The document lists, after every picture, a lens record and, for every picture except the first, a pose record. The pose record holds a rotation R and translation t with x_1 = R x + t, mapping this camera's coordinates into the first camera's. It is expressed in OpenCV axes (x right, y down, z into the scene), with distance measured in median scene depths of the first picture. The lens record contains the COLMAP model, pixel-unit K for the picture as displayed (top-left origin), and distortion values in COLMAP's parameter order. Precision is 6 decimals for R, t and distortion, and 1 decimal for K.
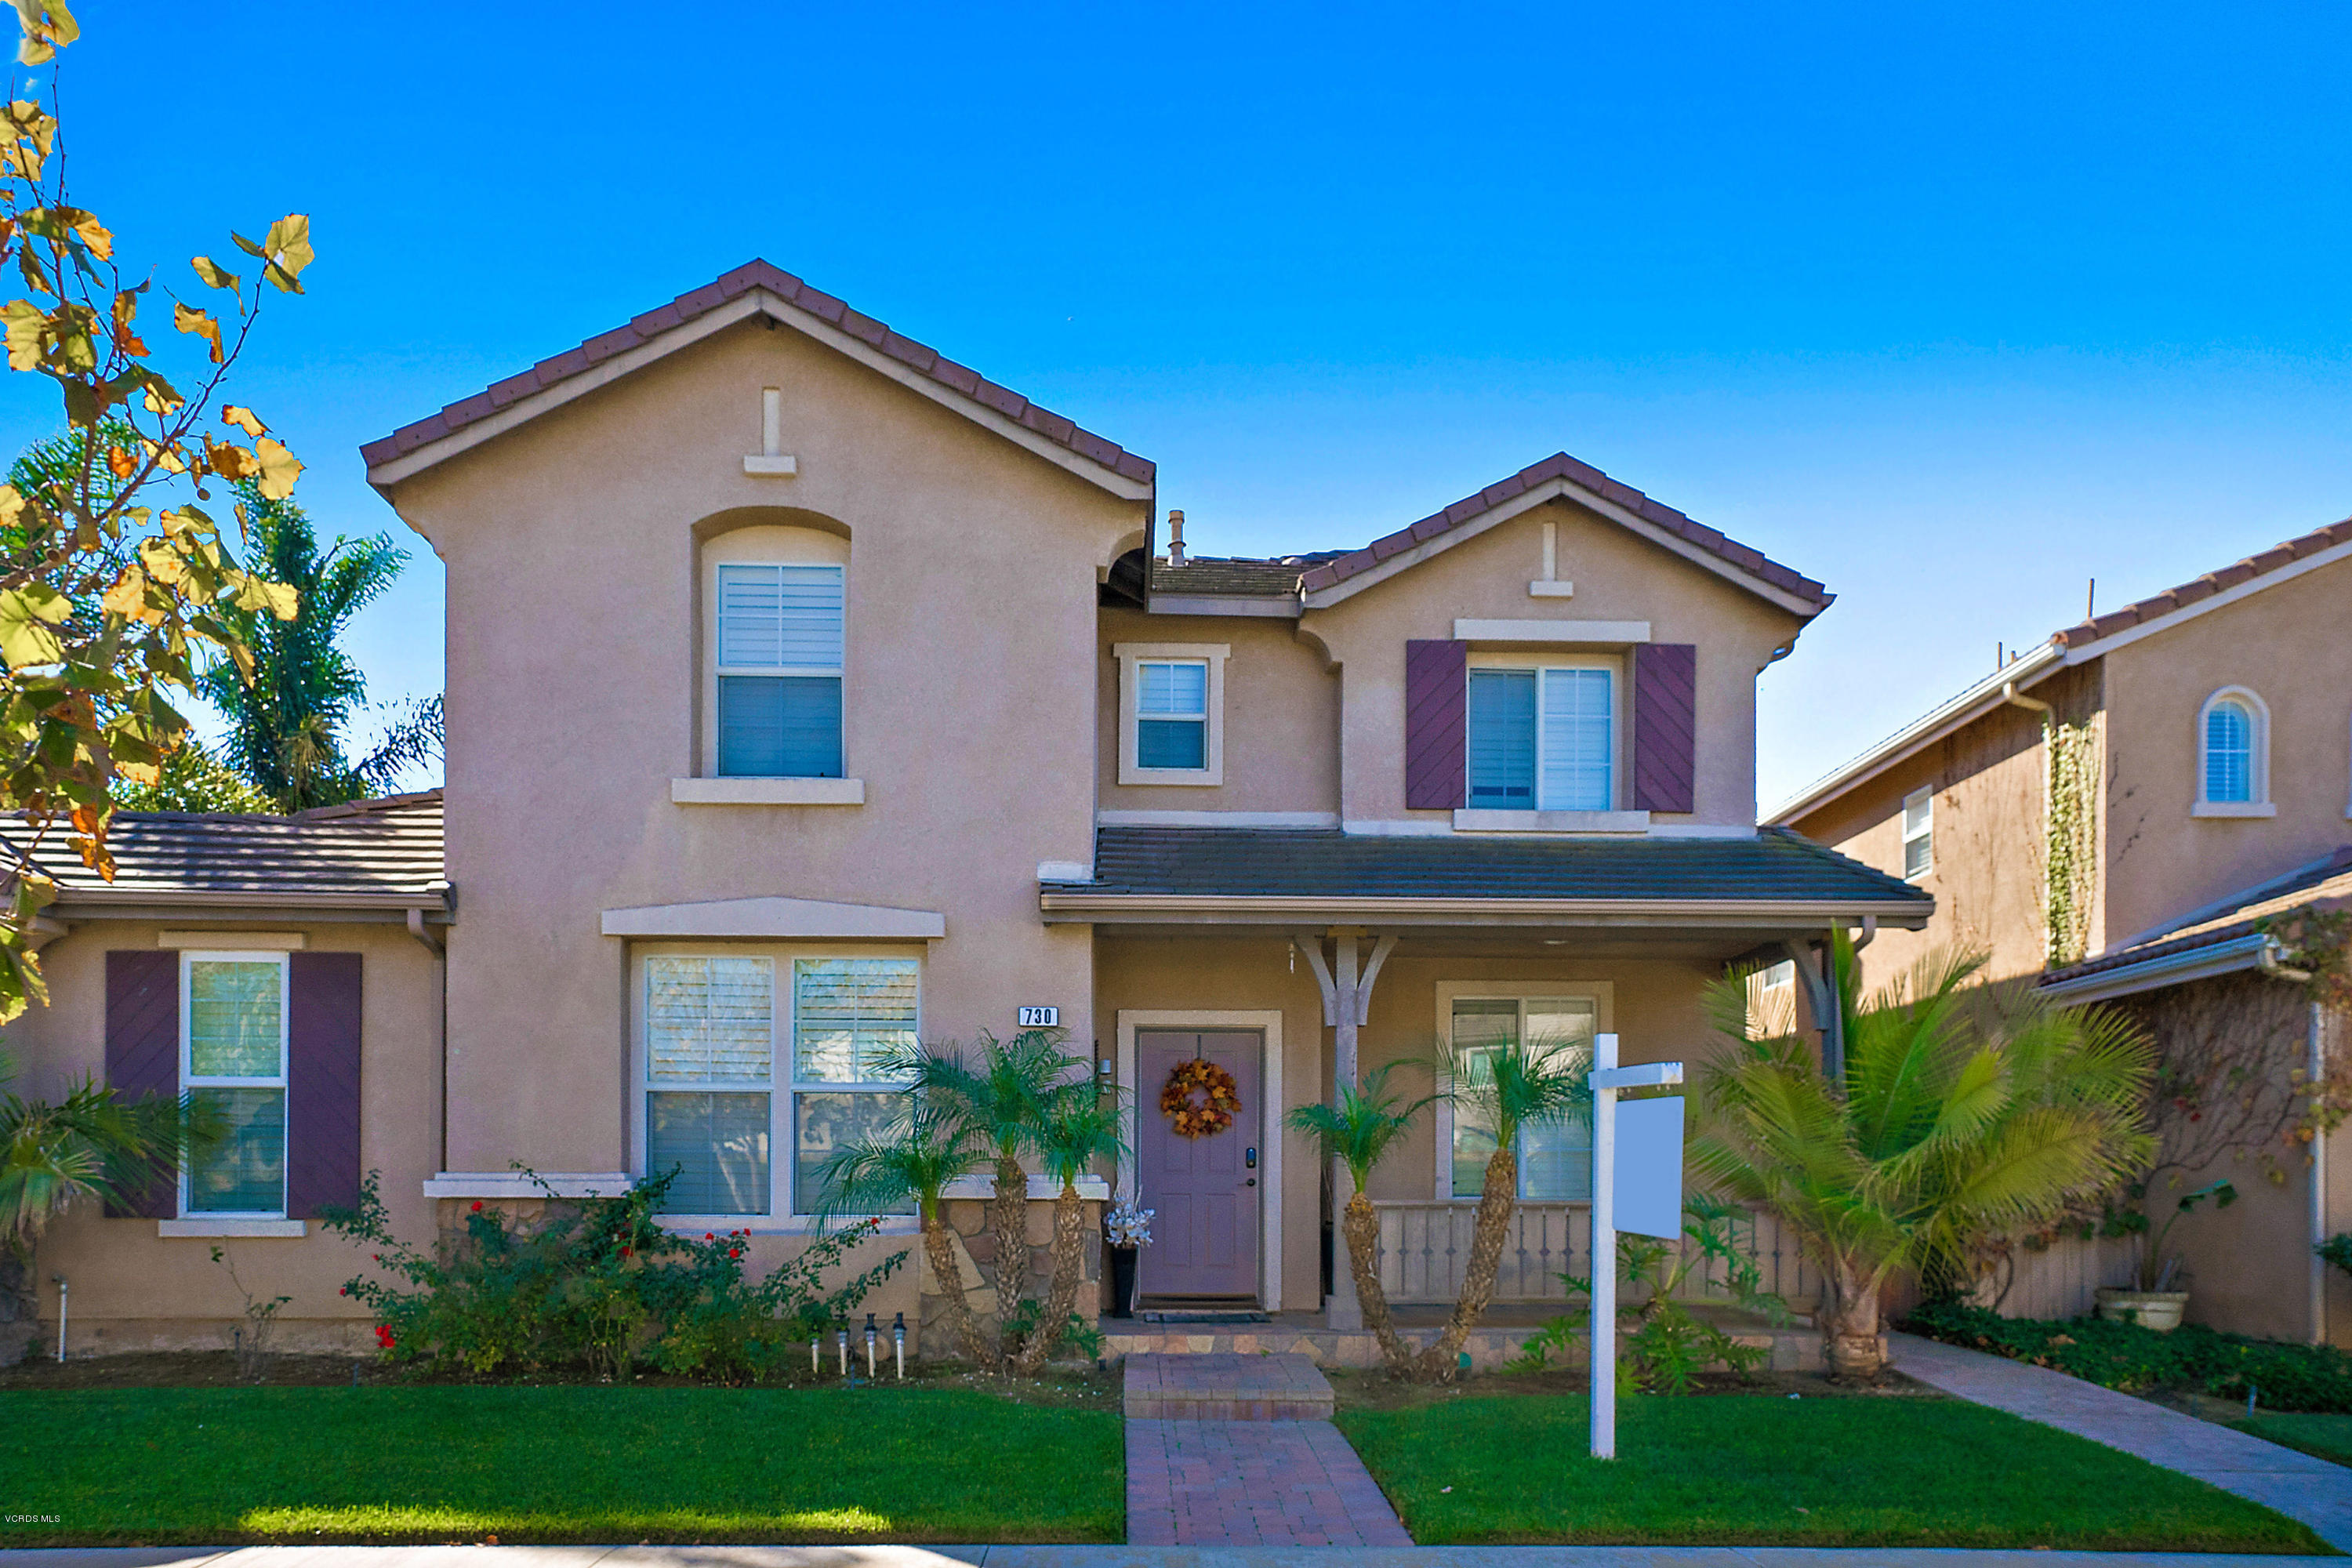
lens RADIAL K [[1666.4, 0, 1179.3], [0, 1666.4, 1203.1], [0, 0, 1]] dist [-0.000140, 0.001821]
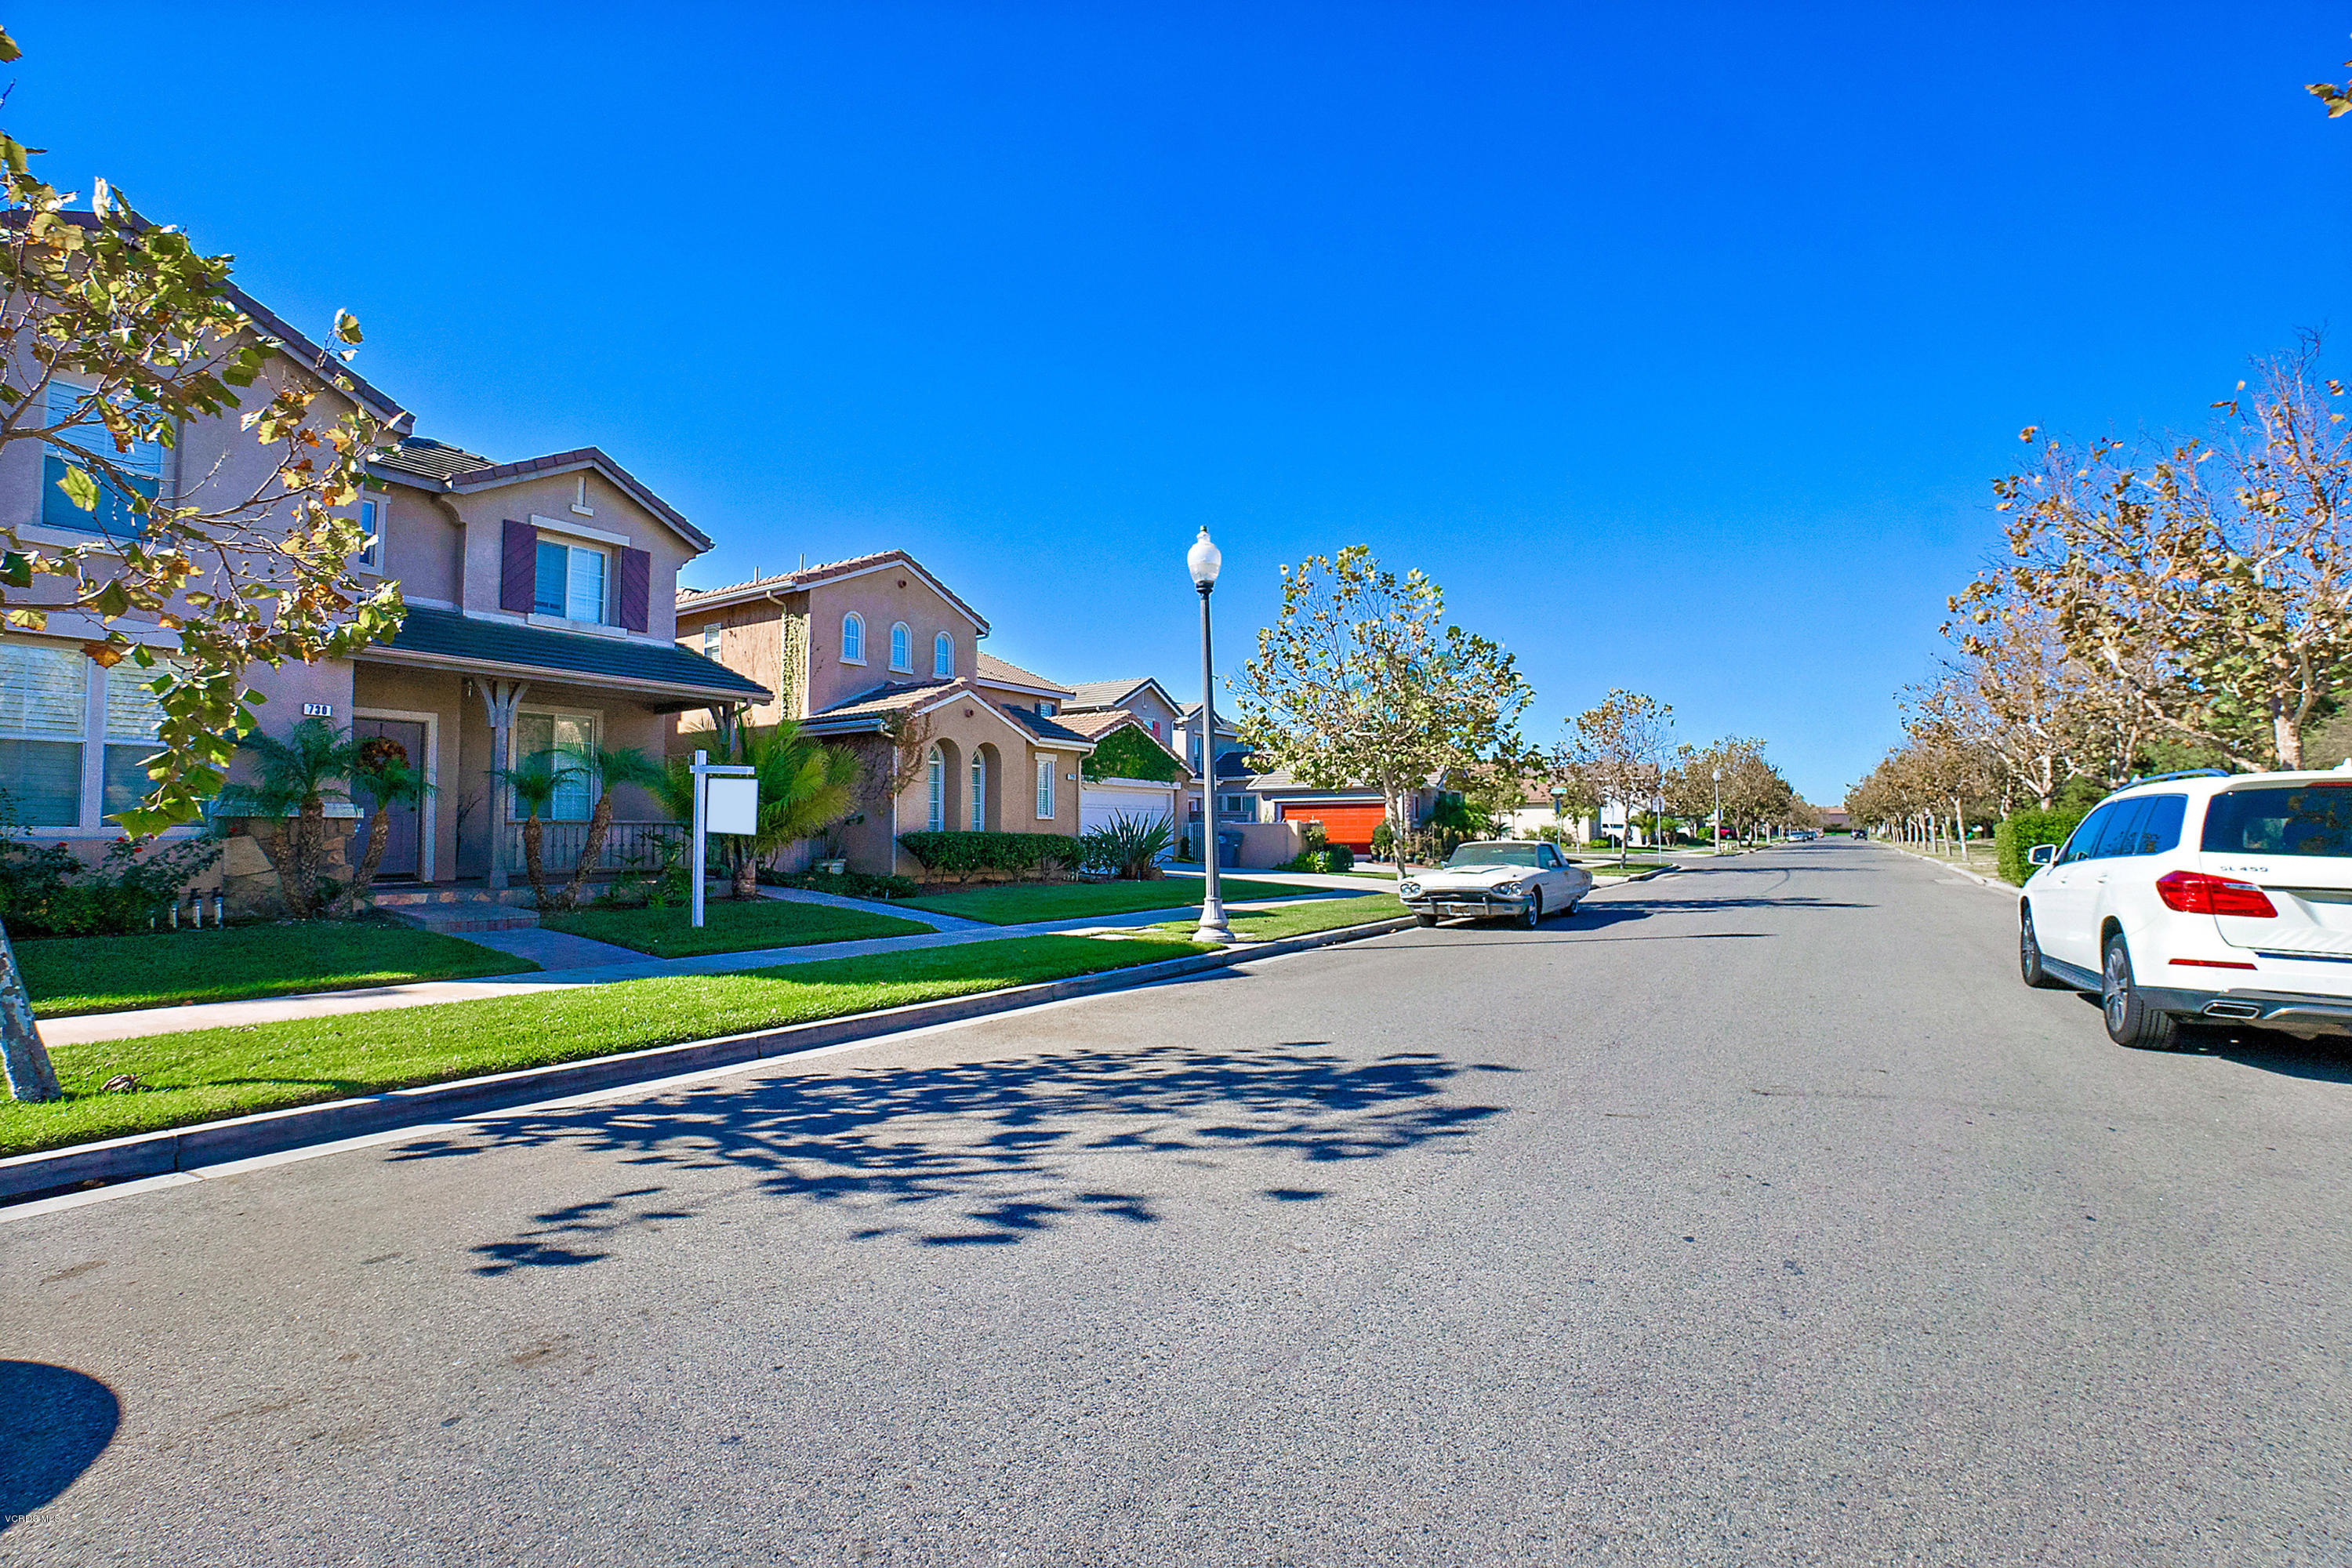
lens RADIAL K [[1052.1, 0, 1170.4], [0, 1052.1, 745.5], [0, 0, 1]] dist [-0.069959, 0.021163]
pose [[0.568649, 0.060052, 0.820386, -0.389088], [0.004472, 0.997091, -0.076086, 0.006233], [-0.822568, 0.046936, 0.566726, -0.270427]]
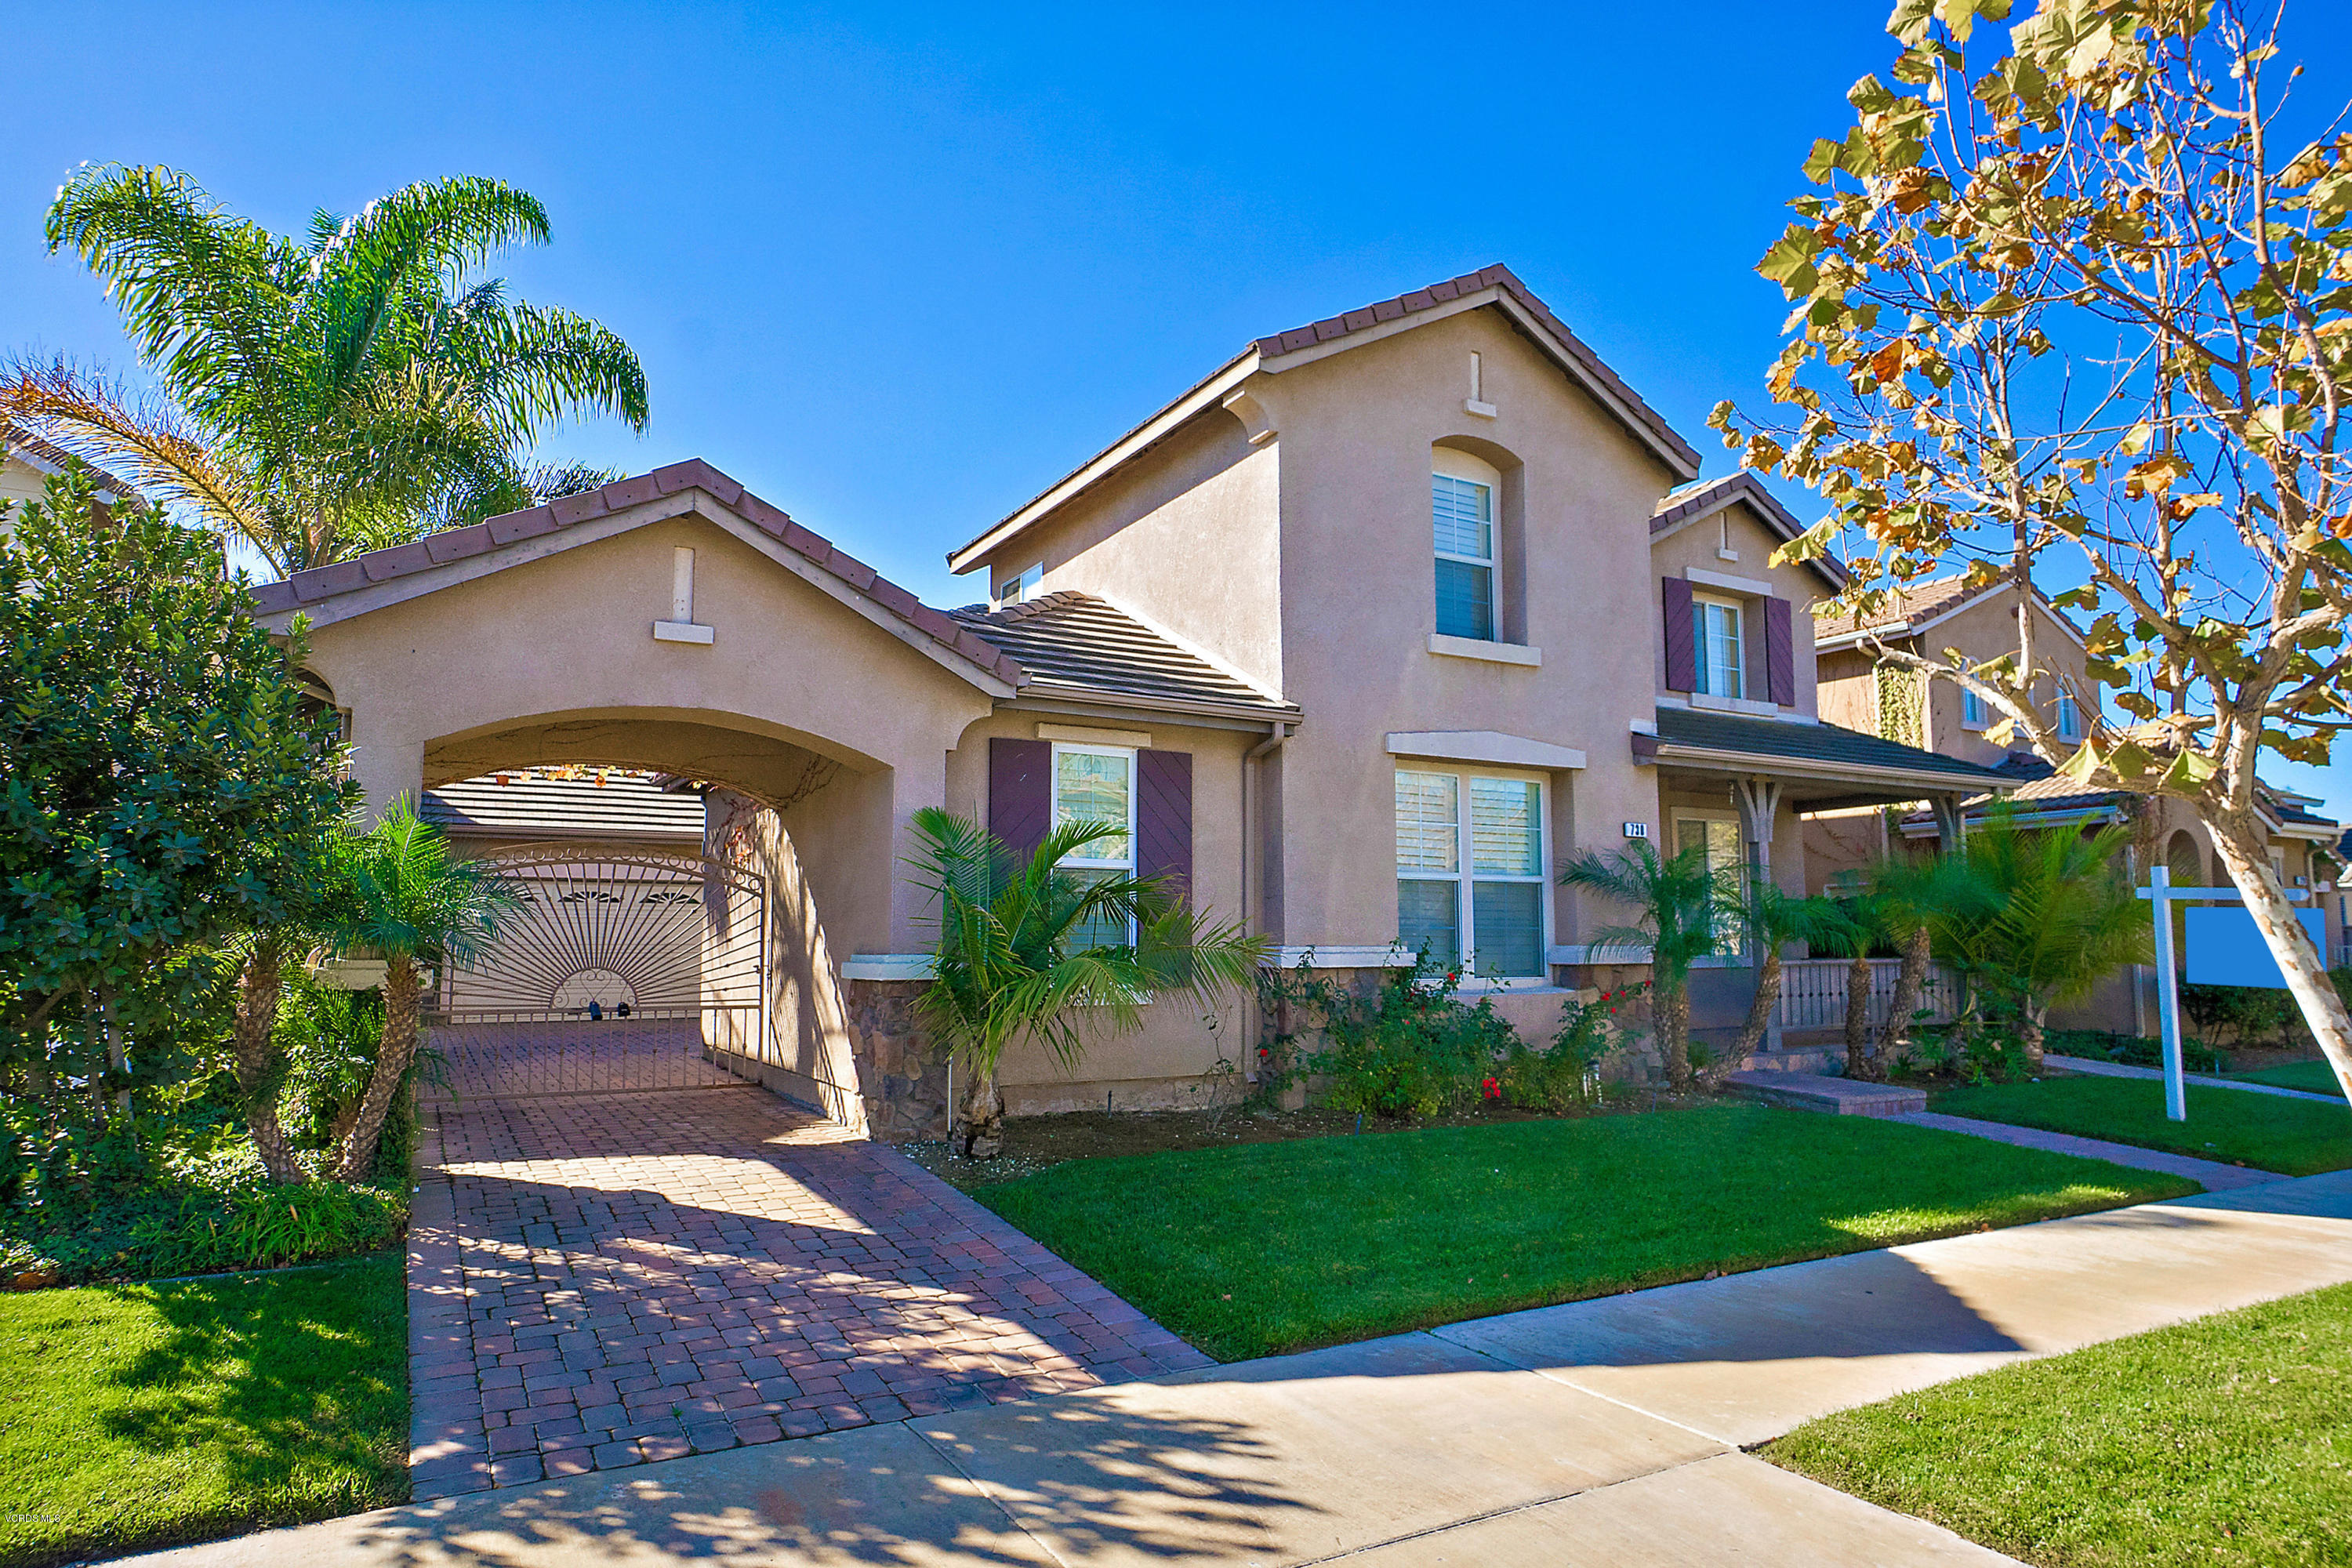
lens RADIAL K [[1368.2, 0, 1179.4], [0, 1368.2, 811.9], [0, 0, 1]] dist [-0.002461, -0.000599]
pose [[0.883856, 0.040378, 0.466014, -0.844856], [0.003507, 0.995667, -0.092922, -0.020156], [-0.467747, 0.083763, 0.879885, 0.160258]]
